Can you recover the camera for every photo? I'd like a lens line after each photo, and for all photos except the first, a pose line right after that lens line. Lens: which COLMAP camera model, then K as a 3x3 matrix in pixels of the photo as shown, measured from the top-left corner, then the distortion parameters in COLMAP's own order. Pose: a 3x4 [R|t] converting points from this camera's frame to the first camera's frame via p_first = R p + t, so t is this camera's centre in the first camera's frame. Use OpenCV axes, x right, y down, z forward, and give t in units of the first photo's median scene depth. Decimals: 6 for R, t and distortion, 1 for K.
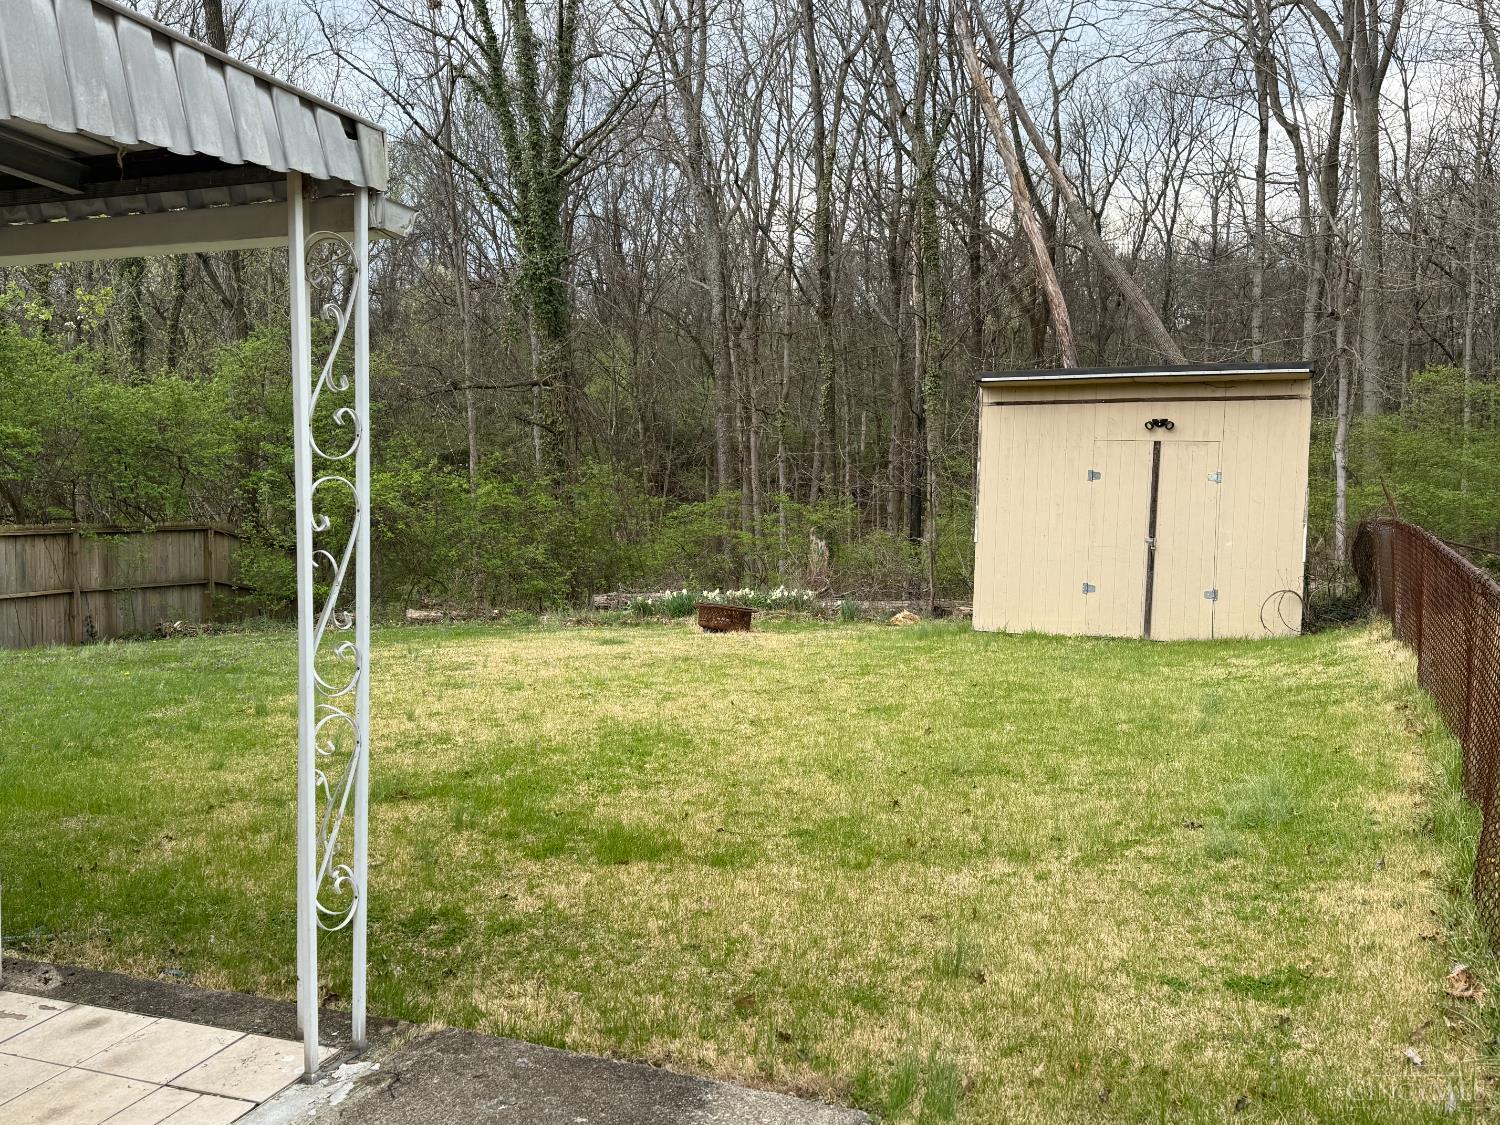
lens RADIAL K [[1376.7, 0, 750.0], [0, 1376.7, 562.5], [0, 0, 1]] dist [0.121024, -0.202743]
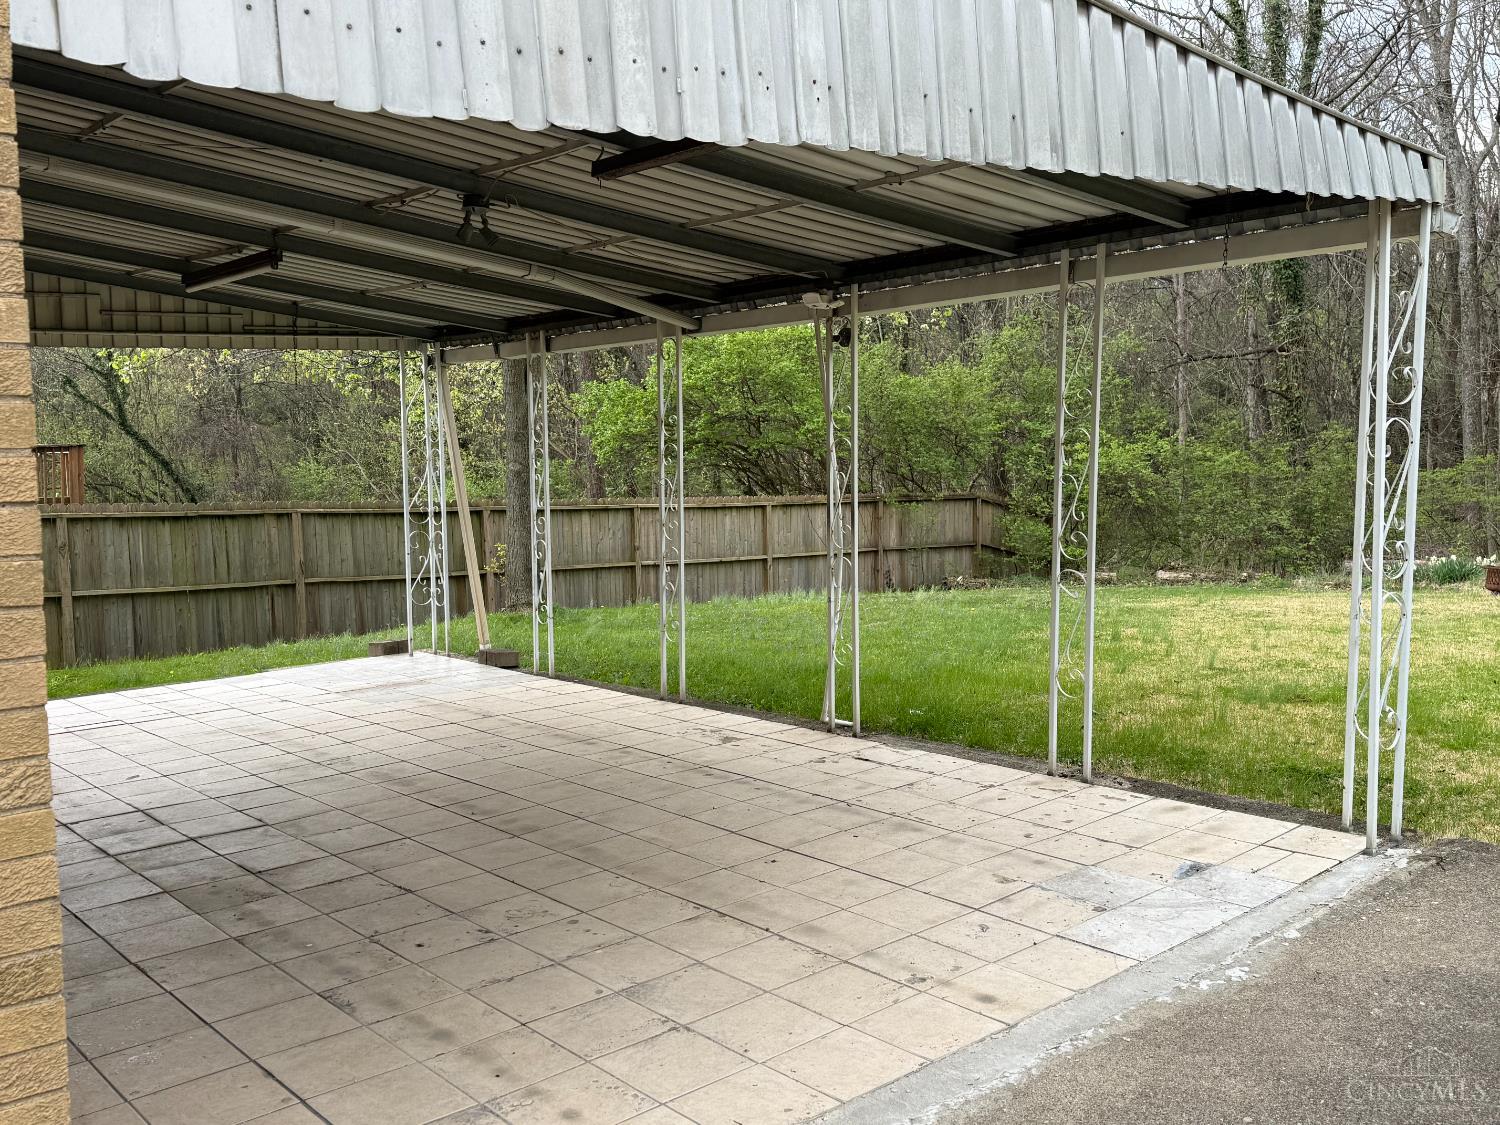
lens RADIAL K [[1376.7, 0, 750.0], [0, 1376.7, 562.5], [0, 0, 1]] dist [0.121024, -0.202743]
pose [[0.890871, 0.013025, -0.454070, -0.153149], [-0.005806, 0.999834, 0.017288, 0.039669], [0.454219, -0.012765, 0.890798, -0.331209]]
